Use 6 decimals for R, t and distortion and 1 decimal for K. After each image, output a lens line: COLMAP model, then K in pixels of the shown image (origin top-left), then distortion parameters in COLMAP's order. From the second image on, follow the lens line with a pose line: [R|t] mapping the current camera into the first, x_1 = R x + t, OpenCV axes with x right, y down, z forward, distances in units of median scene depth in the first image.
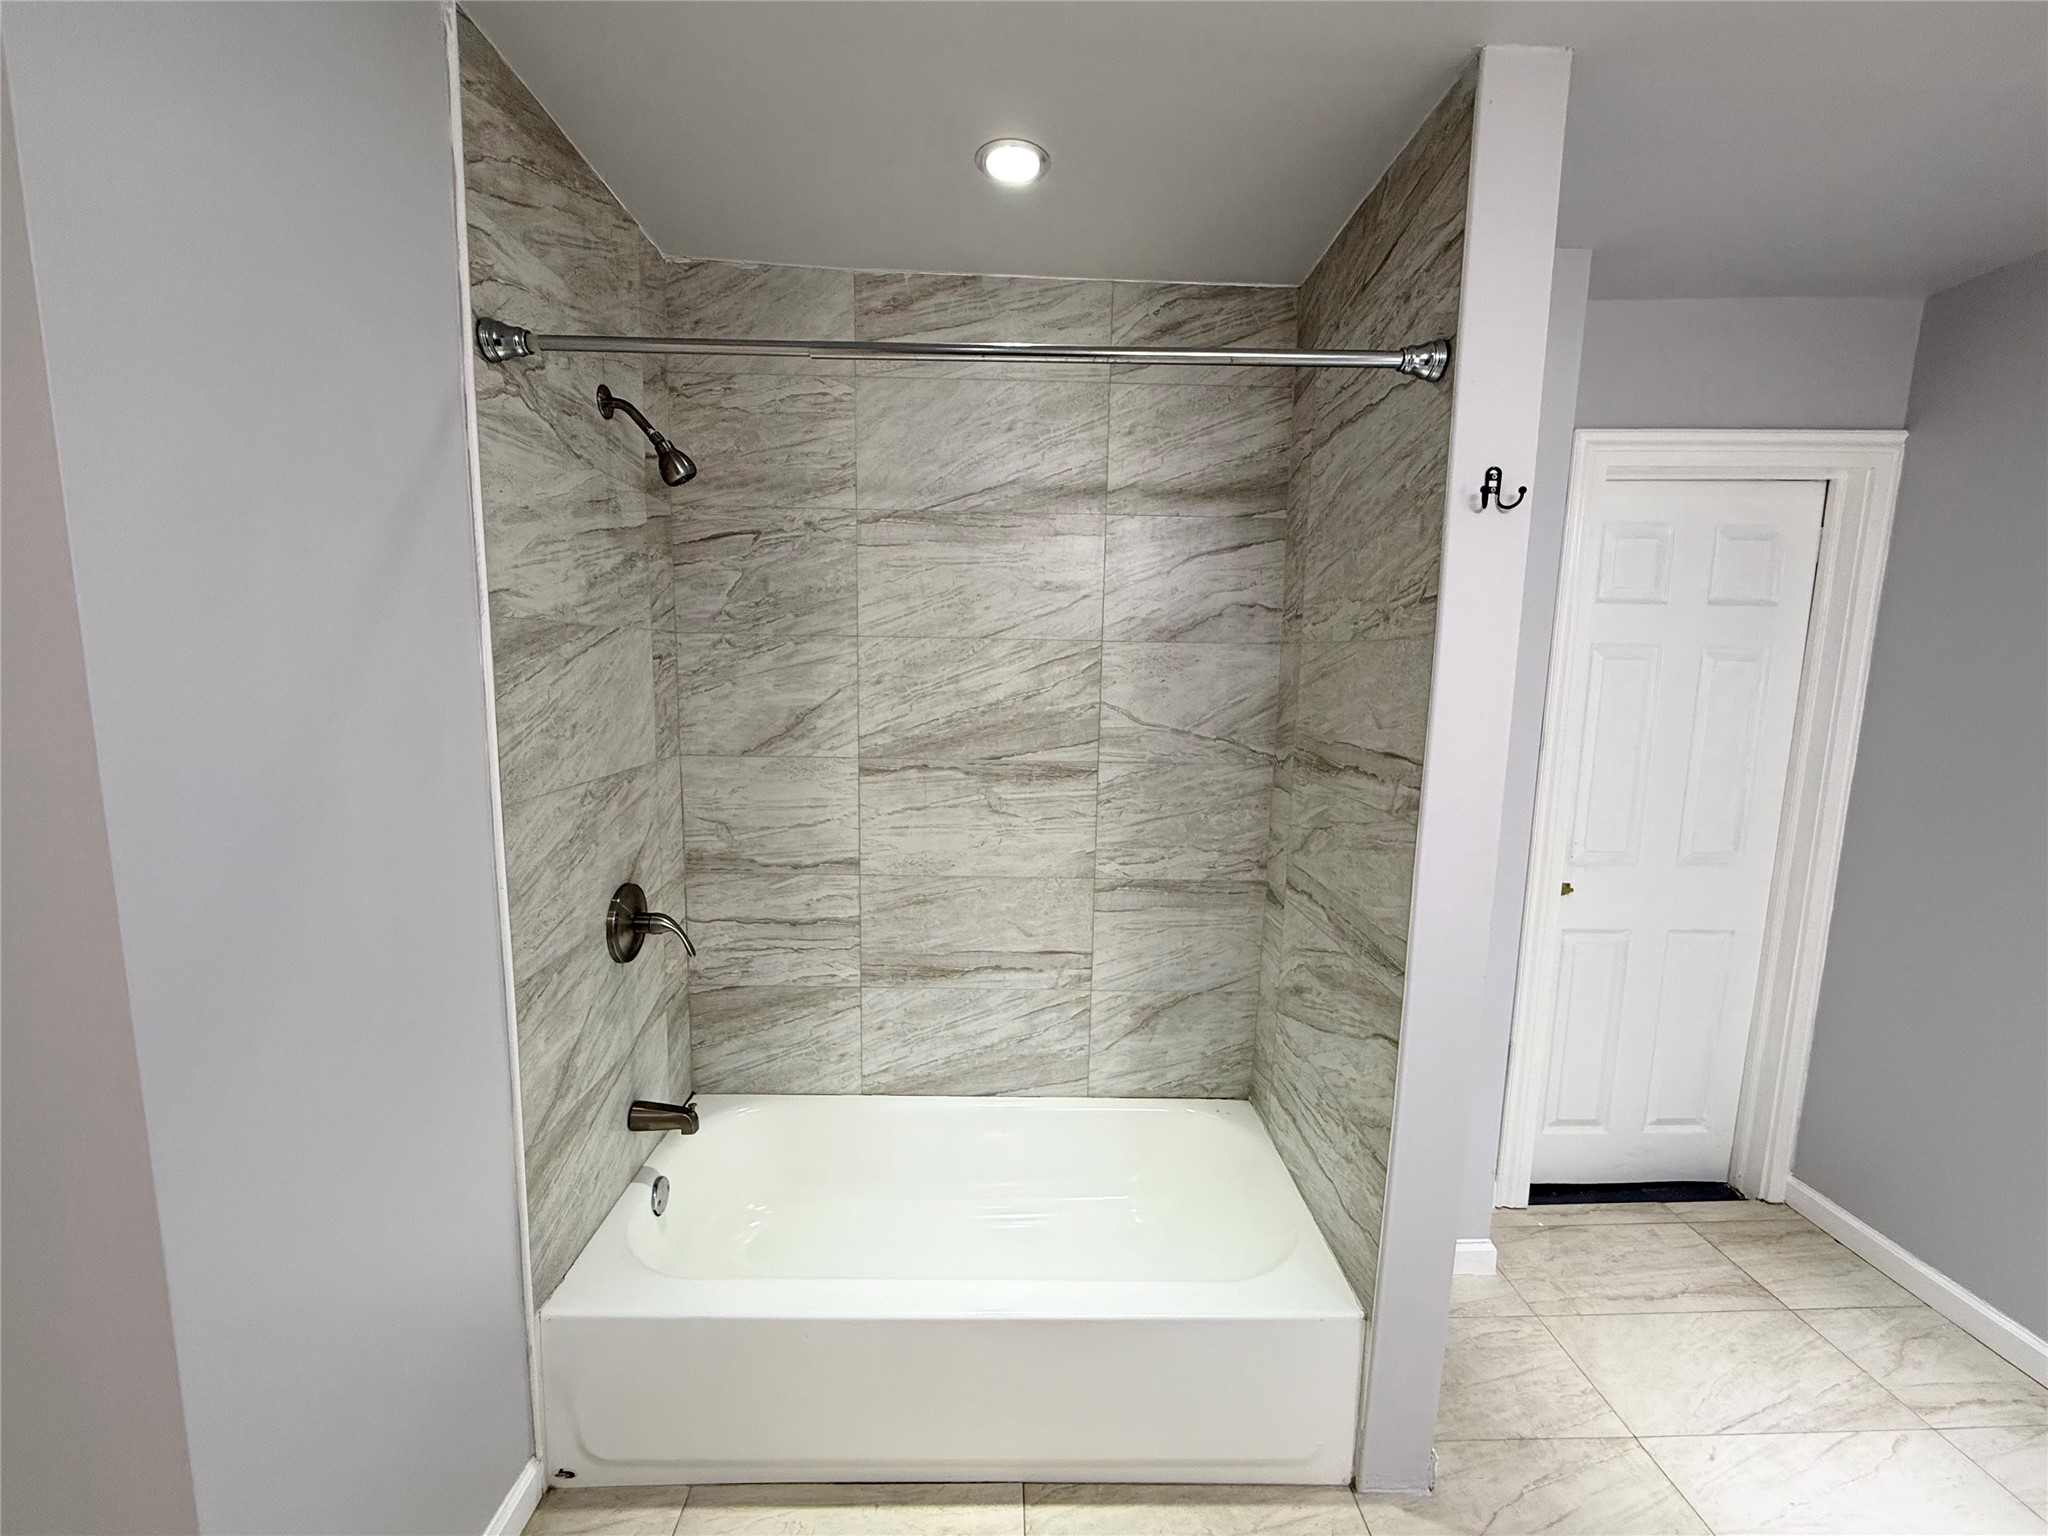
lens RADIAL K [[813.2, 0, 1041.7], [0, 813.2, 773.1], [0, 0, 1]] dist [-0.000273, 0.000780]
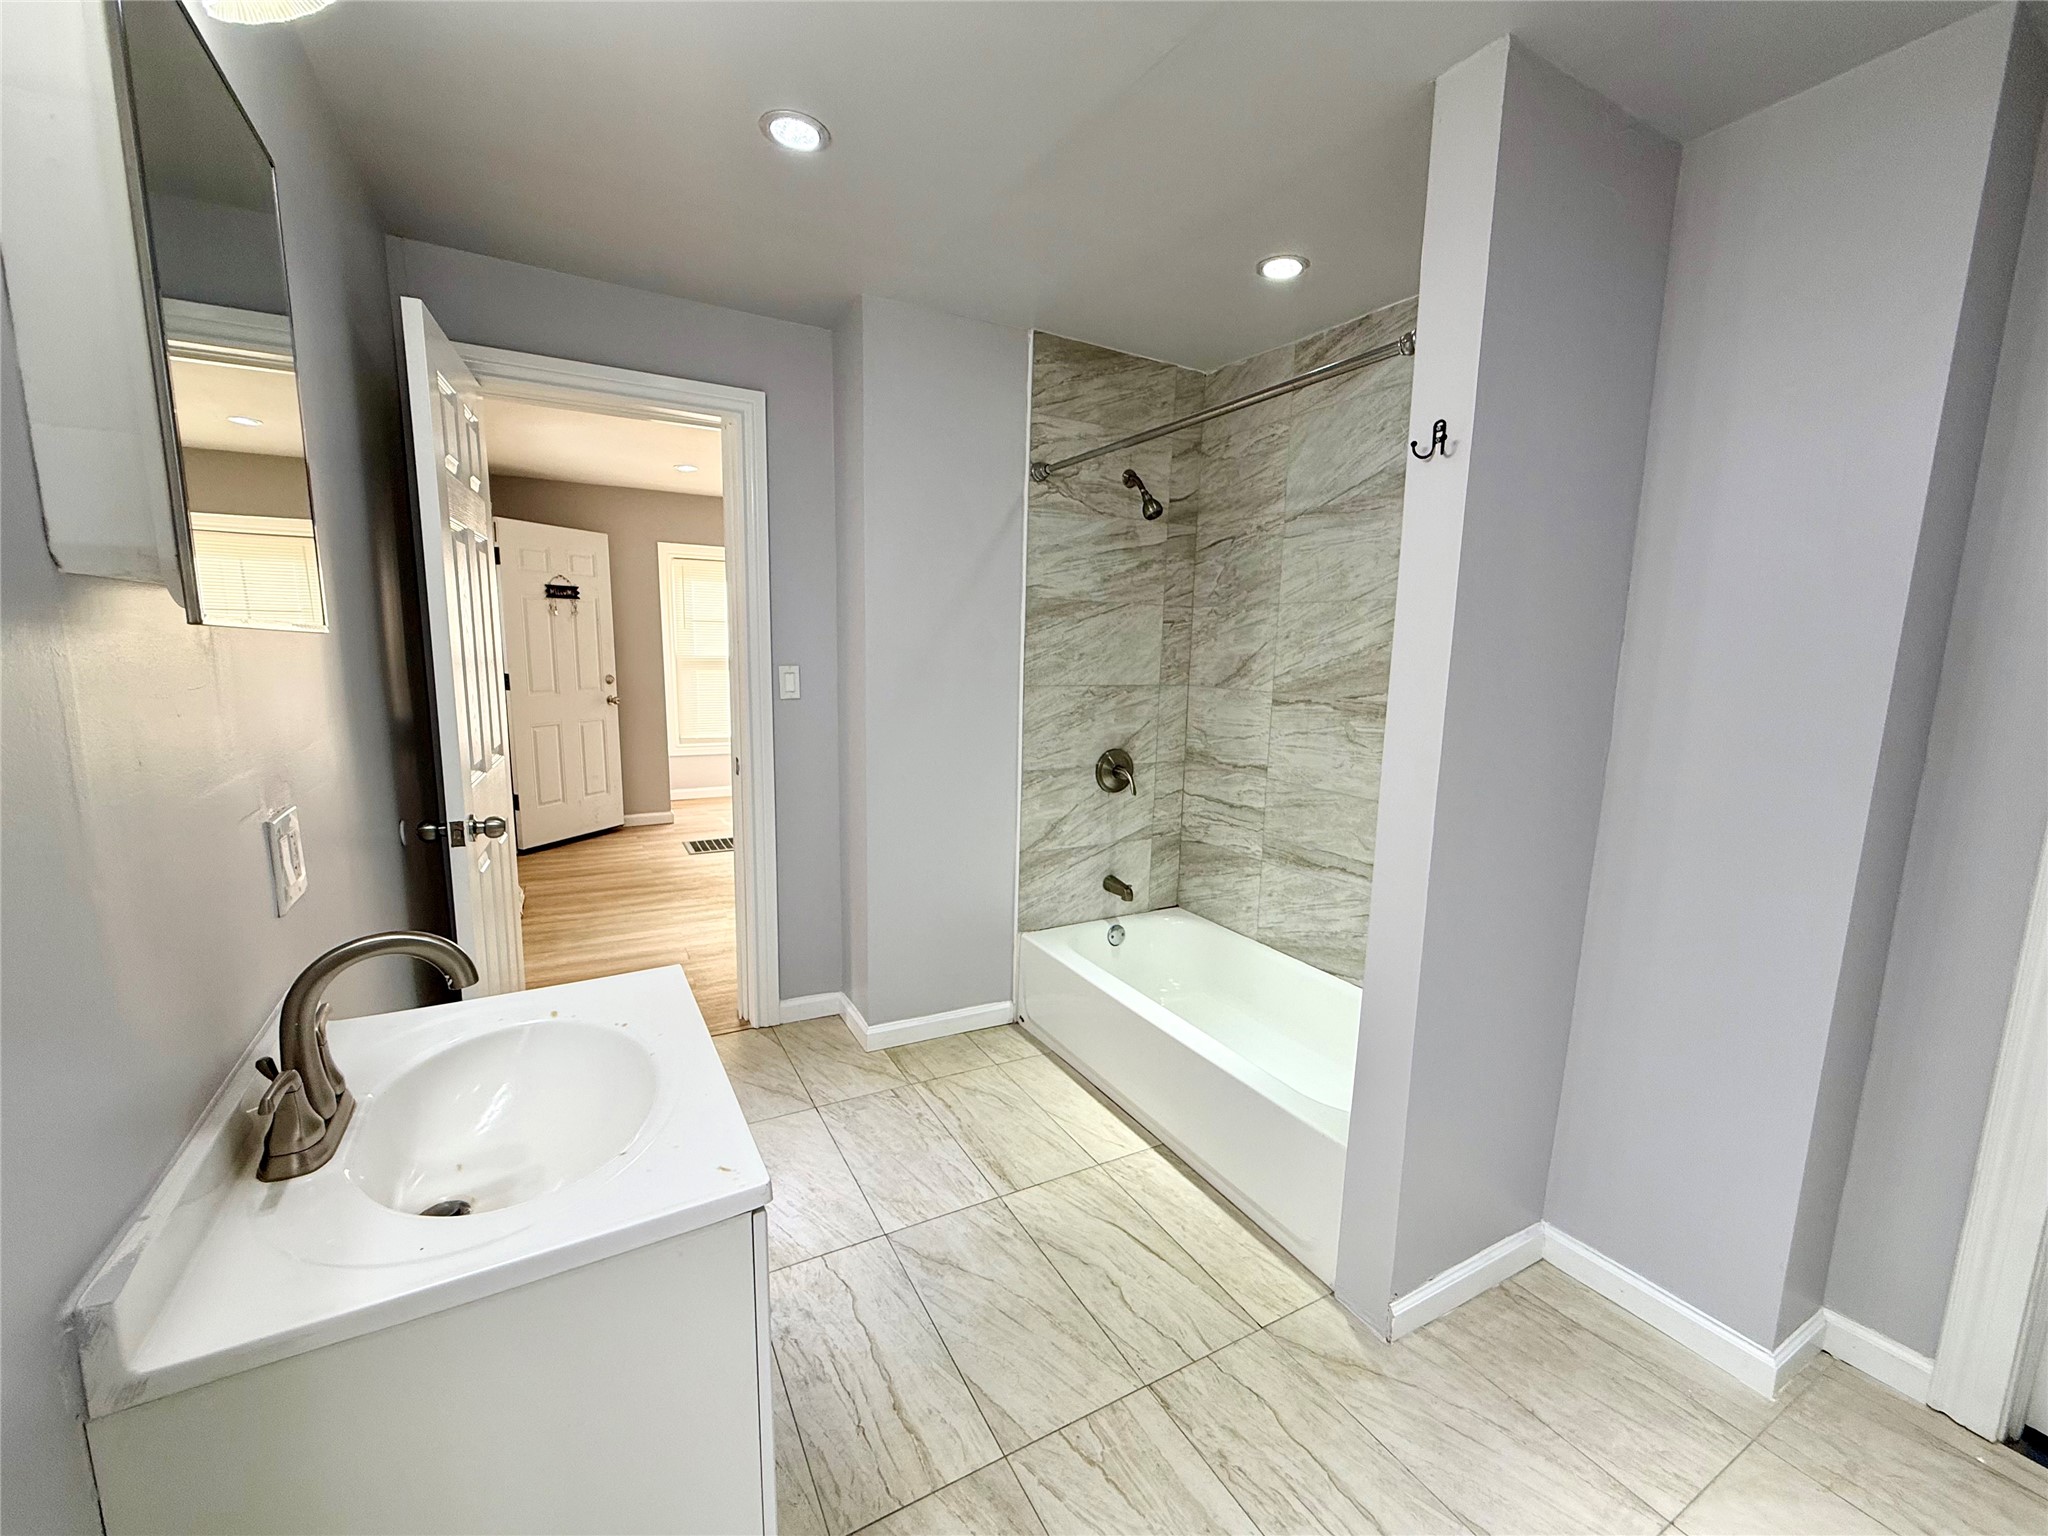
lens RADIAL K [[813.2, 0, 1051.9], [0, 813.2, 768.1], [0, 0, 1]] dist [-0.000273, 0.000780]
pose [[0.498179, 0.123705, -0.858204, 0.824495], [-0.130618, 0.989182, 0.066762, 0.068032], [0.857179, 0.078838, 0.508948, -0.016646]]
